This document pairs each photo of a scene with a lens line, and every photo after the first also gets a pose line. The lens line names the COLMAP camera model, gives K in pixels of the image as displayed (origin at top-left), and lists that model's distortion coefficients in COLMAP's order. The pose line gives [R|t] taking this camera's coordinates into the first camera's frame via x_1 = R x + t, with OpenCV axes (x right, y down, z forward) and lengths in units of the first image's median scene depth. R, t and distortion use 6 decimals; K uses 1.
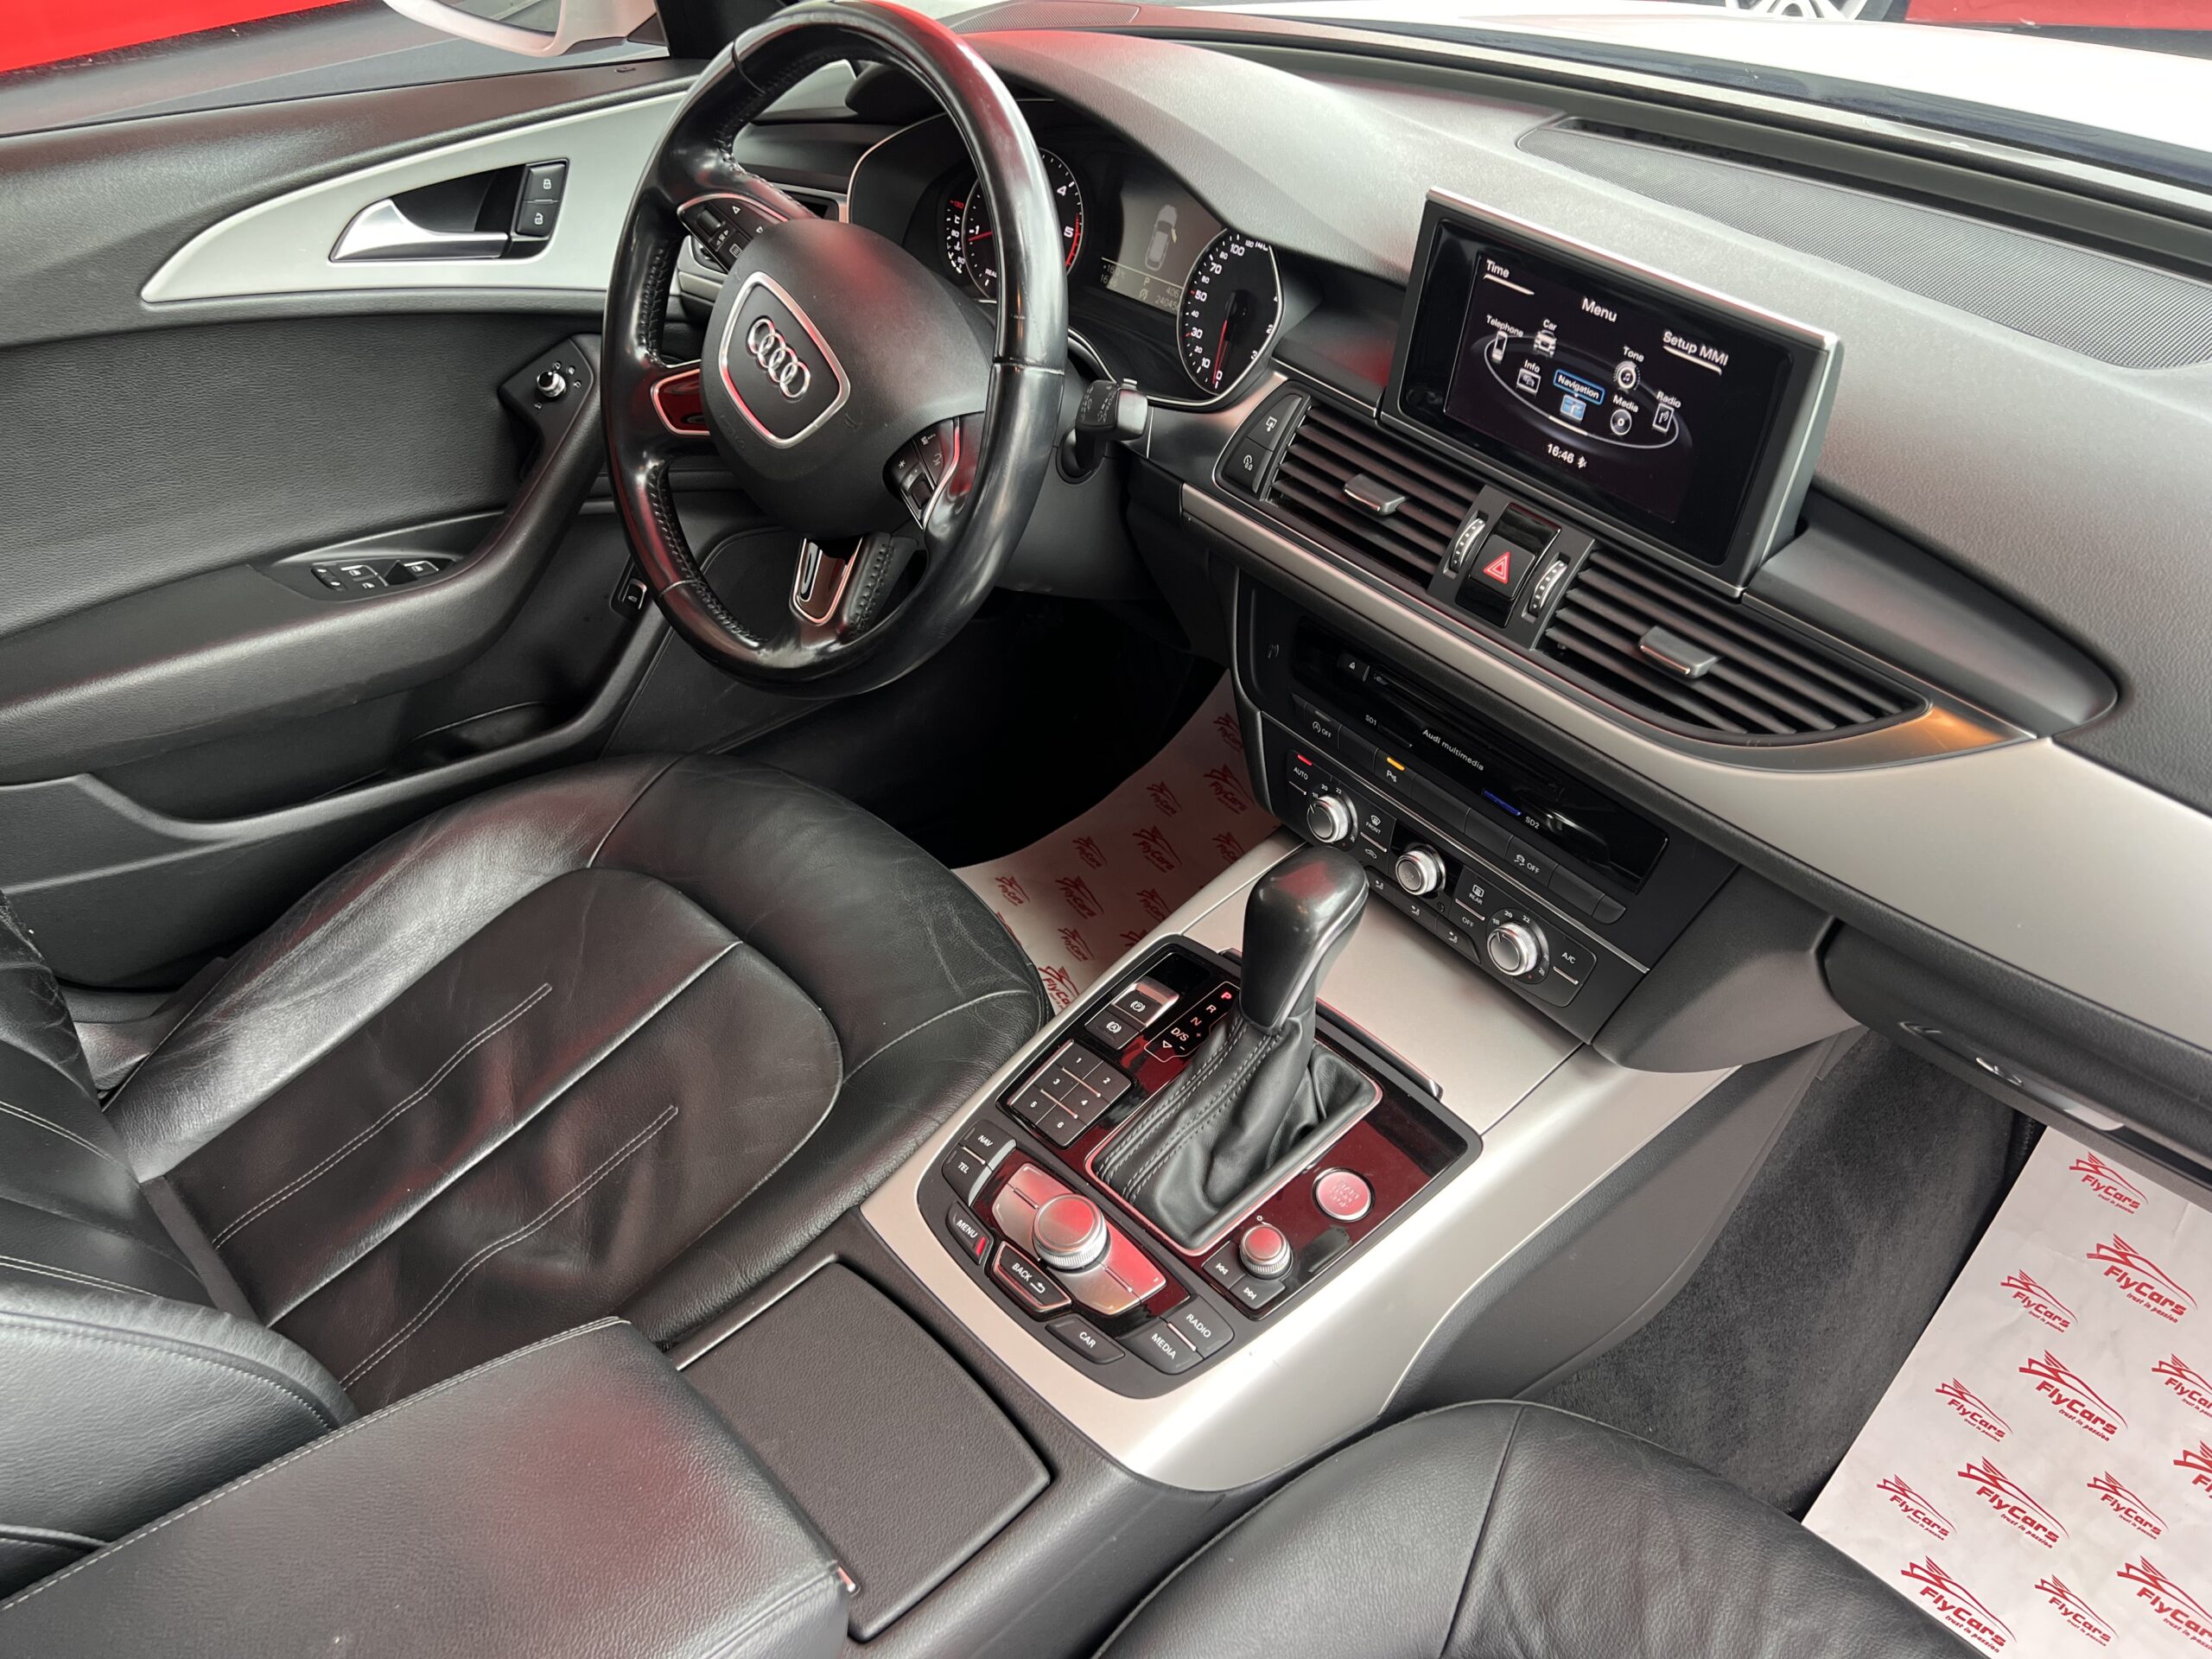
lens RADIAL K [[1717.7, 0, 1050.1], [0, 1717.7, 818.1], [0, 0, 1]] dist [0.035743, -0.037334]
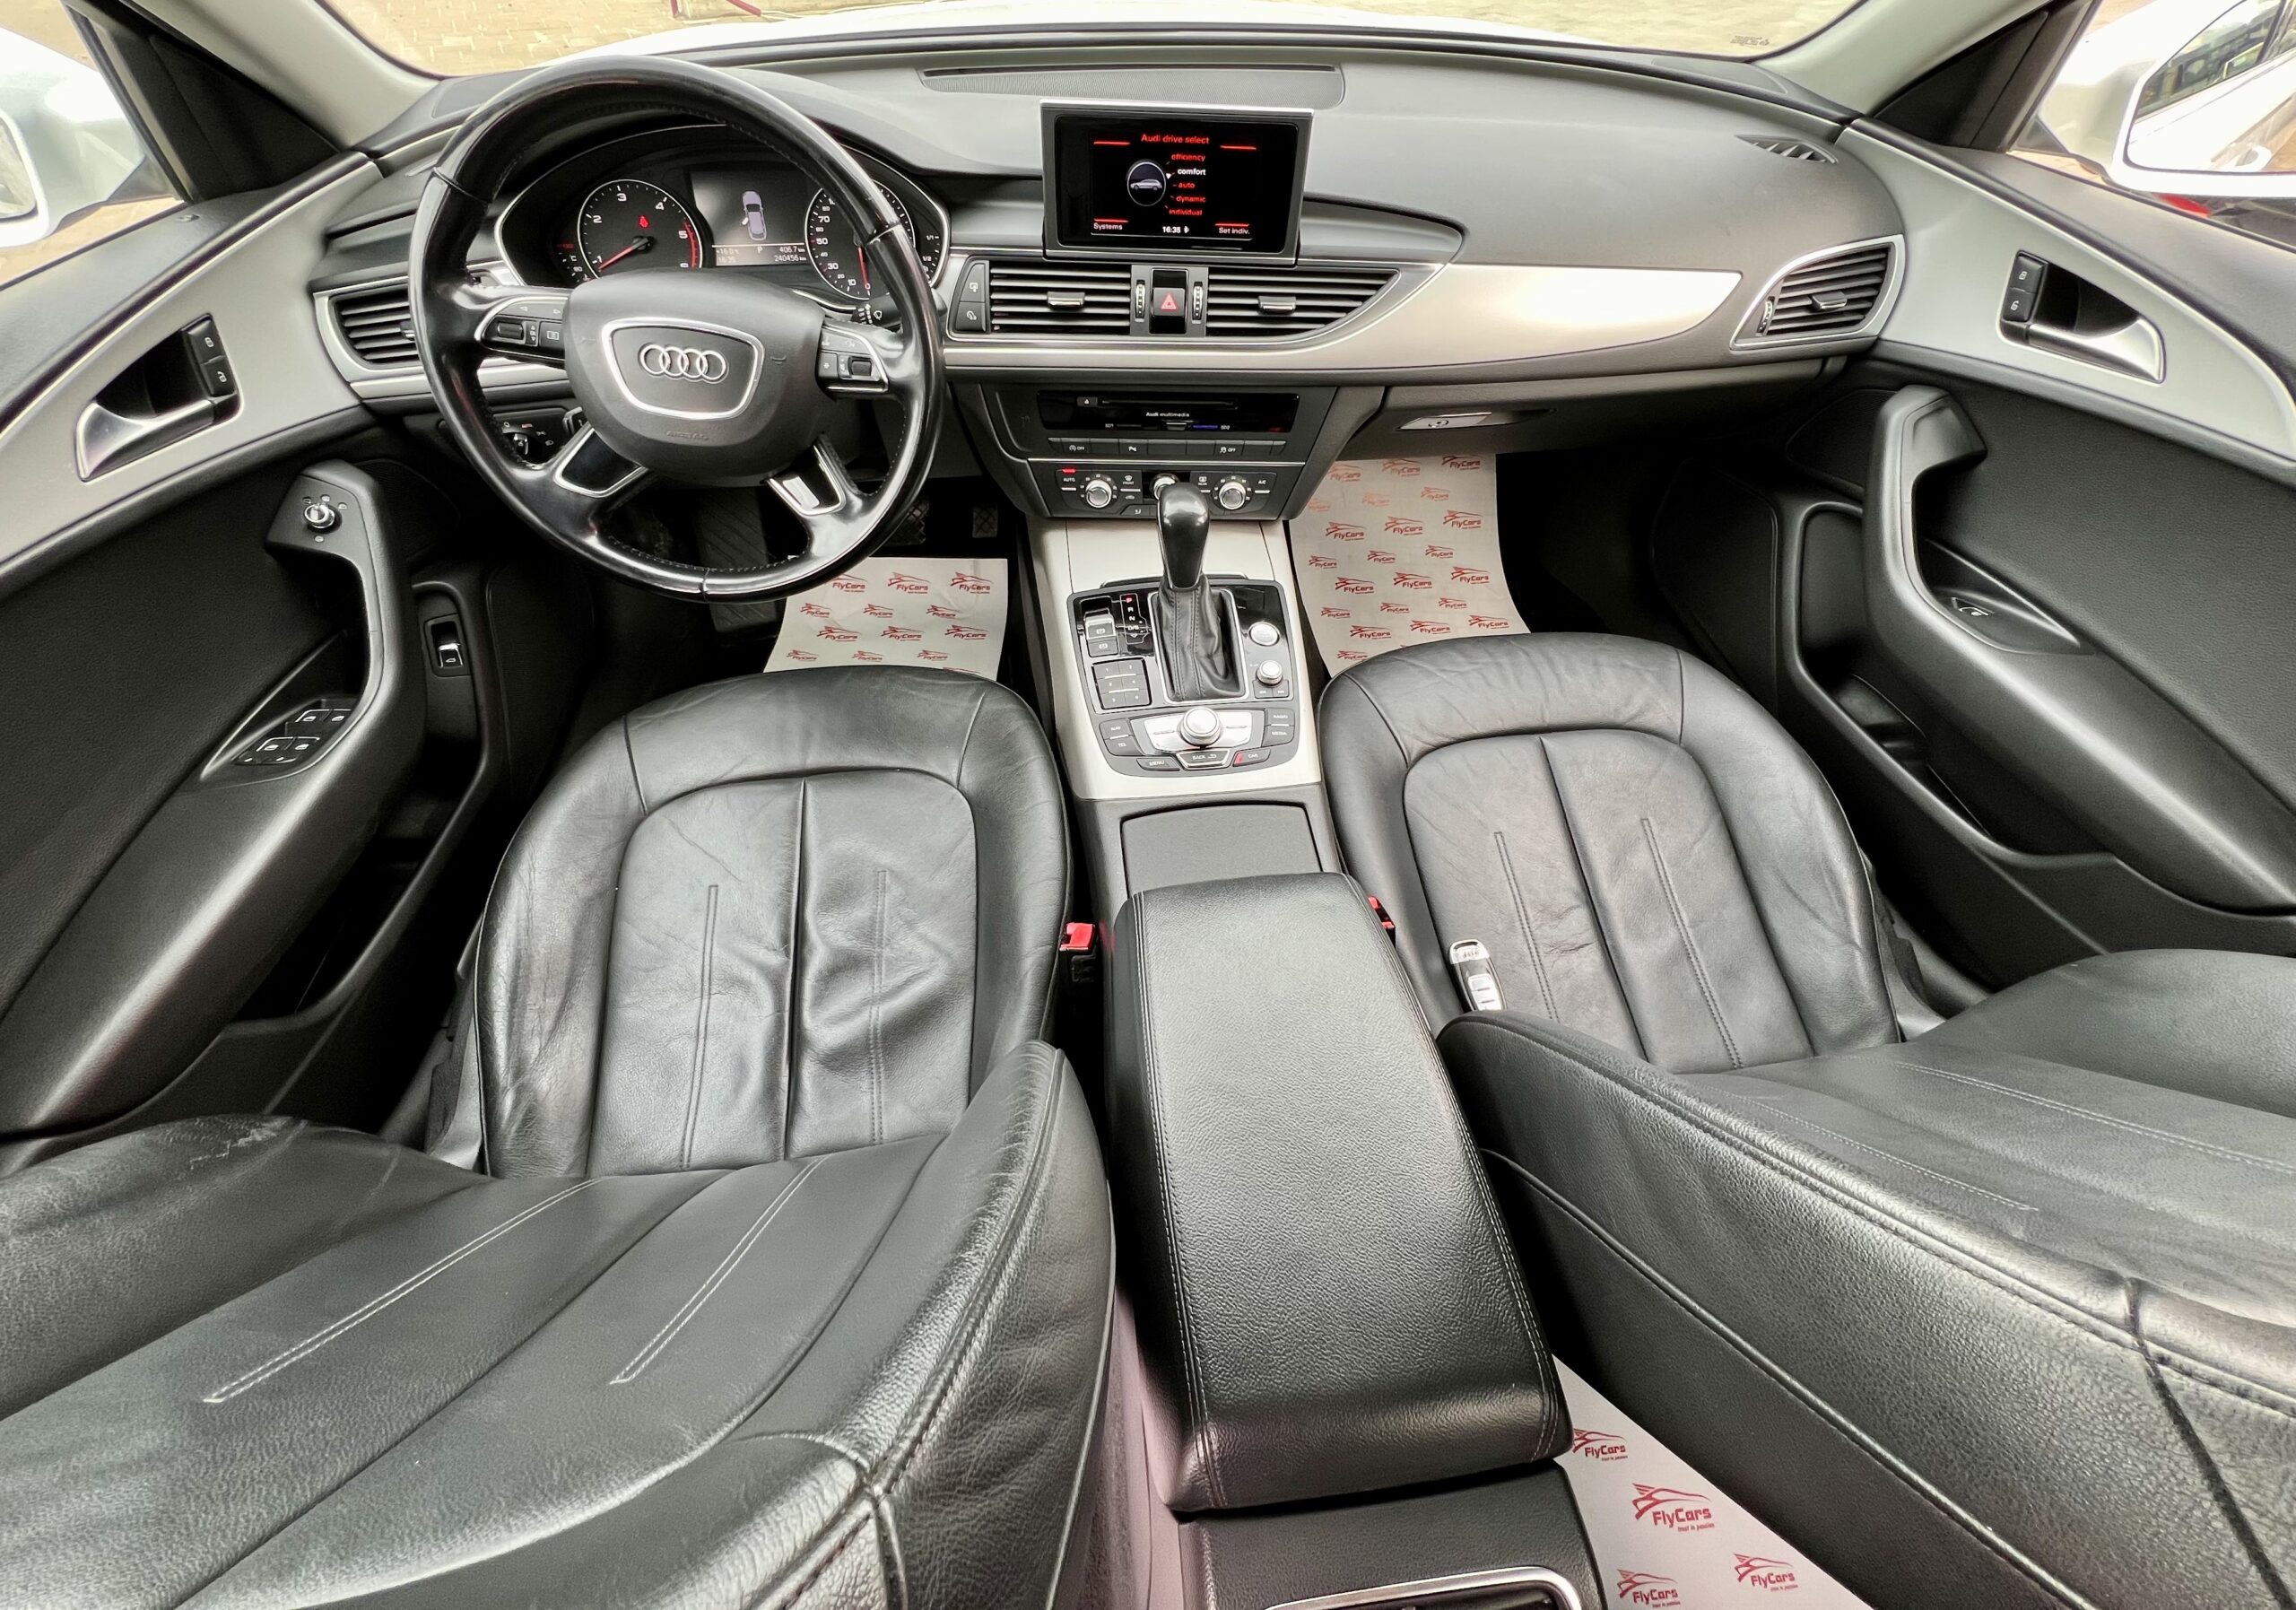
lens RADIAL K [[935.1, 0, 1154.2], [0, 935.1, 749.2], [0, 0, 1]] dist [-0.002424, -0.000903]
pose [[0.586764, -0.596809, 0.547290, -0.559302], [0.476455, 0.800946, 0.362595, -0.125934], [-0.654750, 0.048002, 0.754319, 0.254094]]
